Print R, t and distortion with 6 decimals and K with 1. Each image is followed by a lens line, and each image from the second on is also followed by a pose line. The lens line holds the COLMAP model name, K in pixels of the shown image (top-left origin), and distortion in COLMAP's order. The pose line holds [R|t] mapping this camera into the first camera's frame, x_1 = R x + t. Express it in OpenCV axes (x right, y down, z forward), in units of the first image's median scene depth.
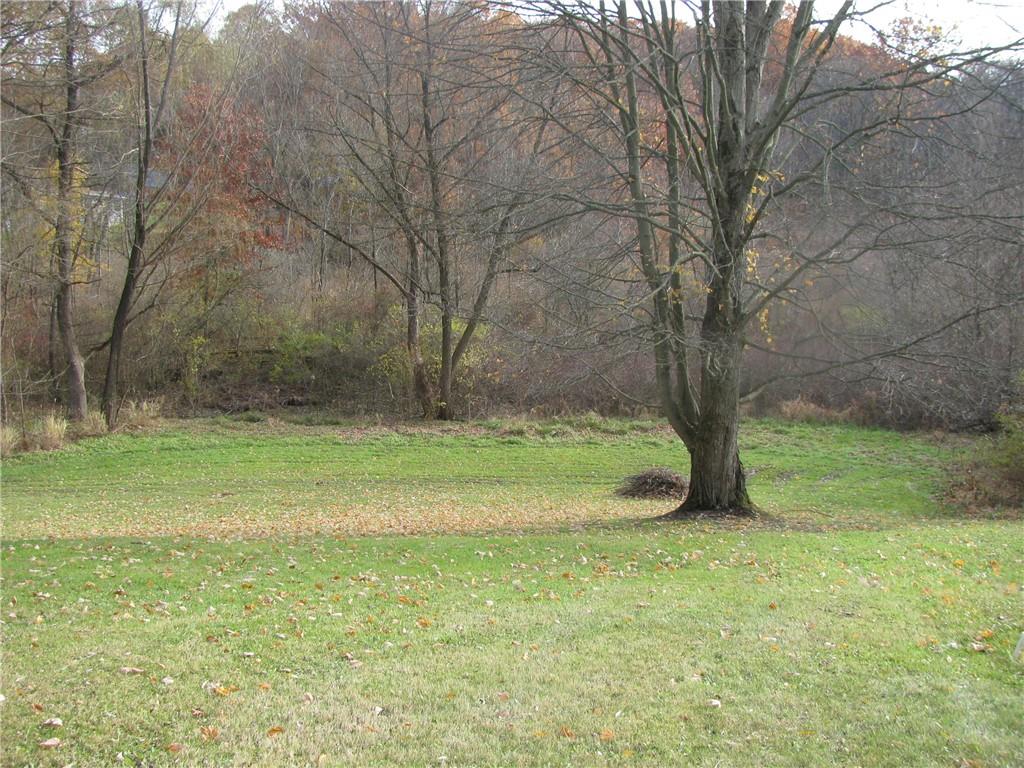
lens RADIAL K [[1050.4, 0, 512.0], [0, 1050.4, 384.0], [0, 0, 1]] dist [-0.236844, 0.294577]
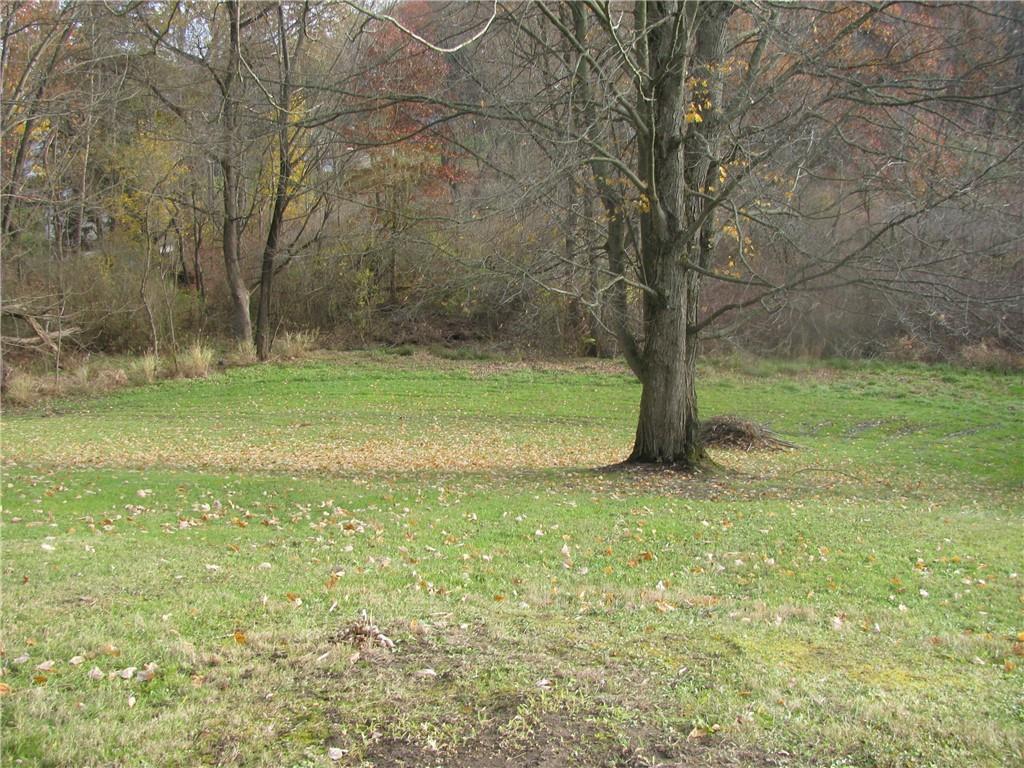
lens RADIAL K [[1050.4, 0, 512.0], [0, 1050.4, 384.0], [0, 0, 1]] dist [-0.236844, 0.294577]
pose [[0.957131, 0.029698, -0.288128, 0.152251], [-0.013098, 0.998150, 0.059369, 0.003257], [0.289358, -0.053050, 0.955750, 0.069062]]
